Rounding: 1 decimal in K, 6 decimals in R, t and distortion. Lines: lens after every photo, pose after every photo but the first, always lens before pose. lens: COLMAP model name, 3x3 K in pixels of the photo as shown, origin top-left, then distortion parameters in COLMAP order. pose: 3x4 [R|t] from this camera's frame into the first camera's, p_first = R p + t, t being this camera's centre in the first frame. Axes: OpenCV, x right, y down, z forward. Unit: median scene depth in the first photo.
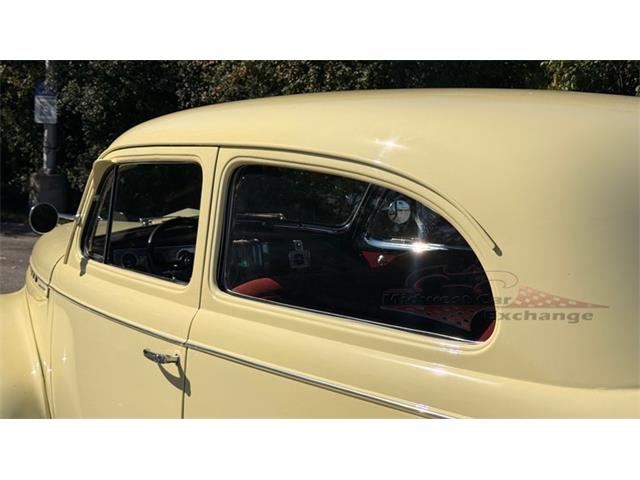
lens RADIAL K [[1111.4, 0, 320.0], [0, 1111.4, 240.0], [0, 0, 1]] dist [0.246119, 0.030557]
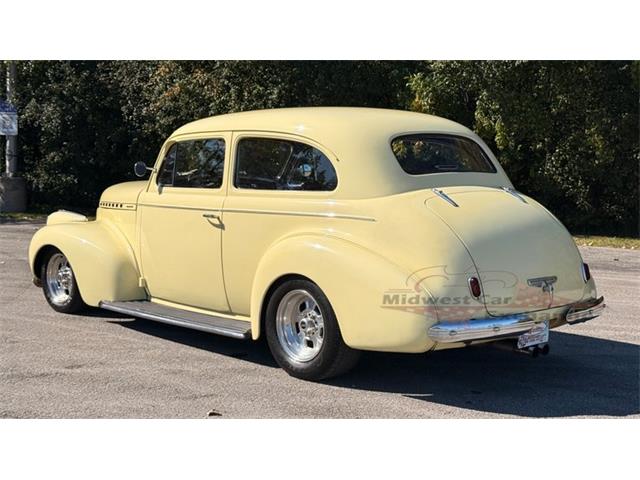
lens RADIAL K [[1008.9, 0, 338.6], [0, 1008.9, 240.3], [0, 0, 1]] dist [0.179005, 0.011726]
pose [[0.994281, -0.026747, 0.103395, -0.011330], [0.026680, 0.999642, 0.002027, 0.019211], [-0.103412, 0.000743, 0.994638, -0.151787]]
